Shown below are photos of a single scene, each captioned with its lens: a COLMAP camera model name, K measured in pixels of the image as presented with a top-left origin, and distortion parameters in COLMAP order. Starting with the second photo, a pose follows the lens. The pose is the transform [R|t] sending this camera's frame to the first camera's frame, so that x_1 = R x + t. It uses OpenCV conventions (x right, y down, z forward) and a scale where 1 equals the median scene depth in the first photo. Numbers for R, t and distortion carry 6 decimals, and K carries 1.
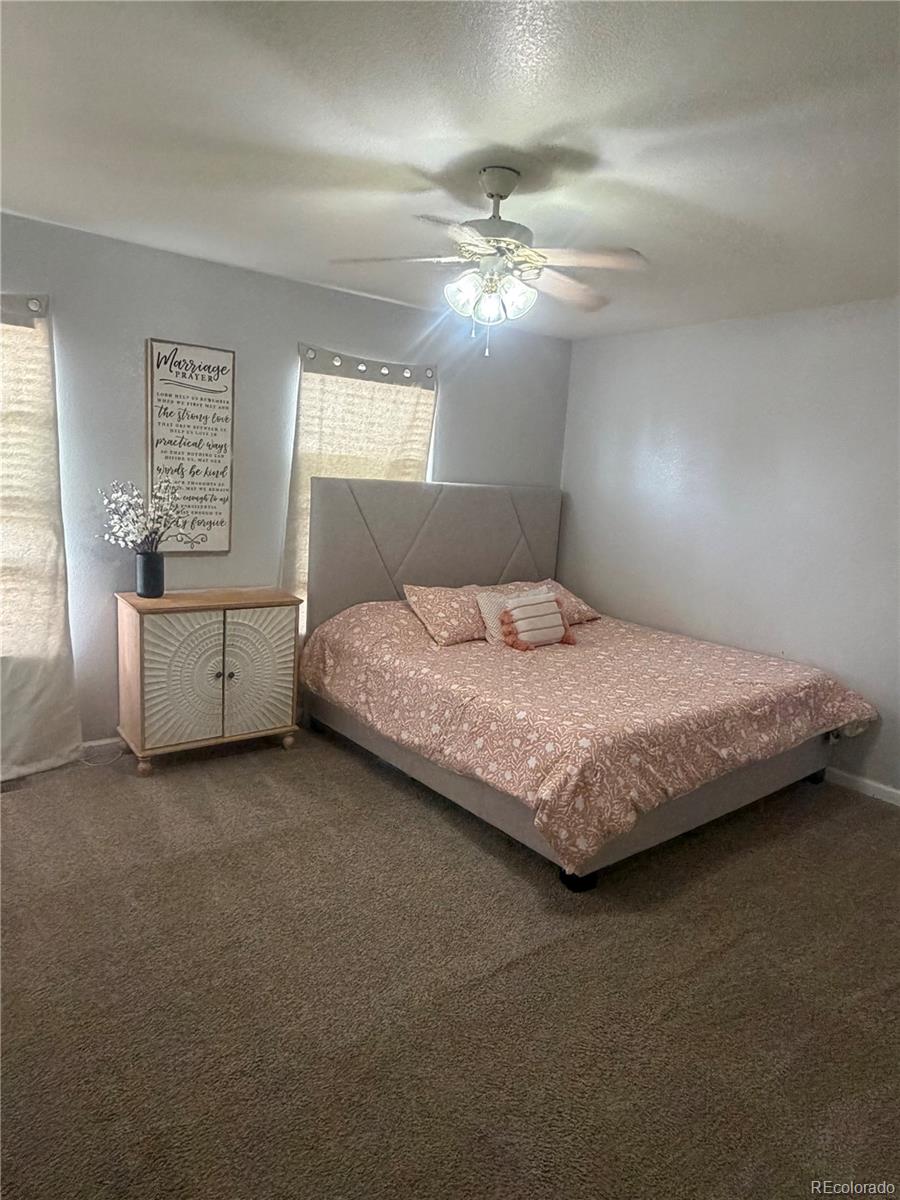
lens RADIAL K [[740.3, 0, 451.5], [0, 740.3, 602.3], [0, 0, 1]] dist [0.001887, -0.001011]
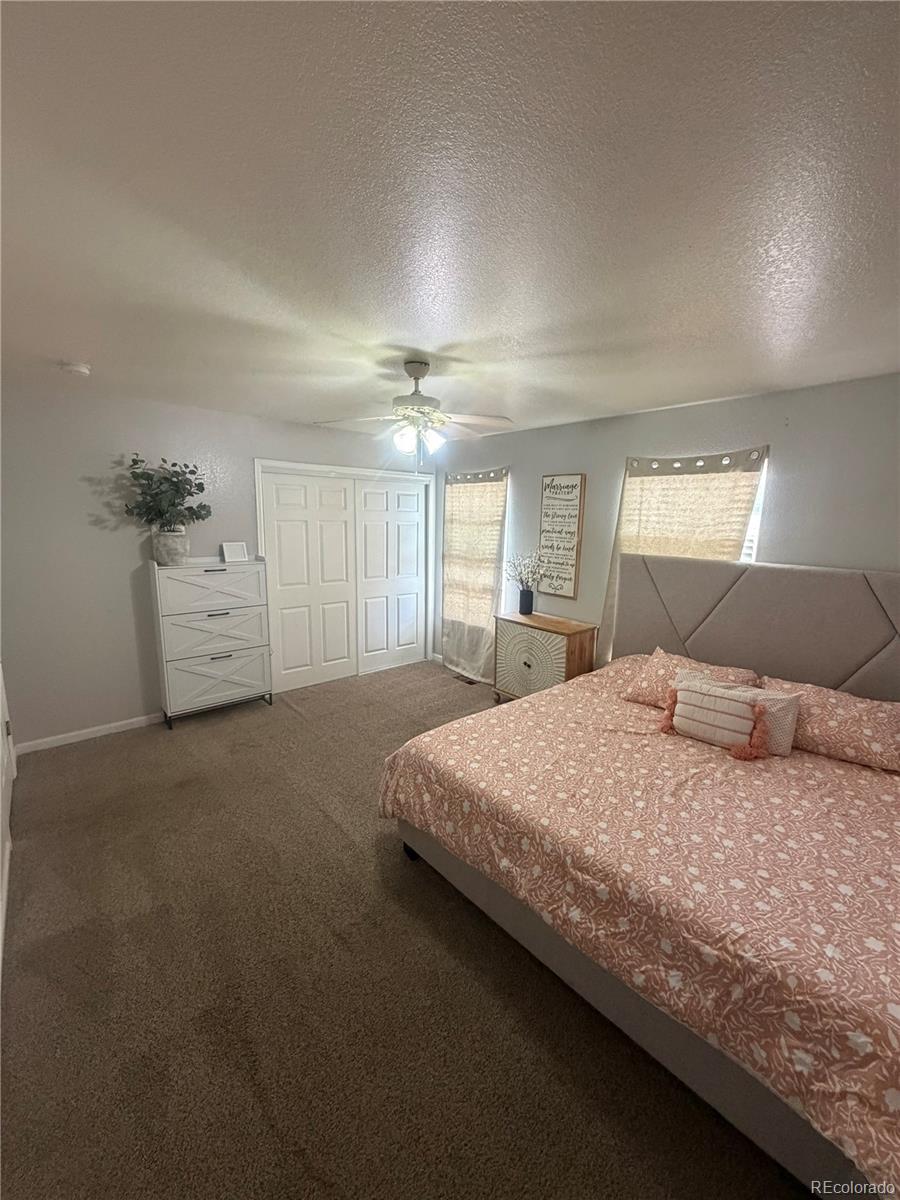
lens RADIAL K [[479.2, 0, 451.5], [0, 479.2, 598.8], [0, 0, 1]] dist [-0.003716, 0.000556]
pose [[0.052044, 0.113114, -0.992218, 0.688263], [-0.189491, 0.976633, 0.101398, -0.116681], [0.980502, 0.182739, 0.072262, 0.643373]]
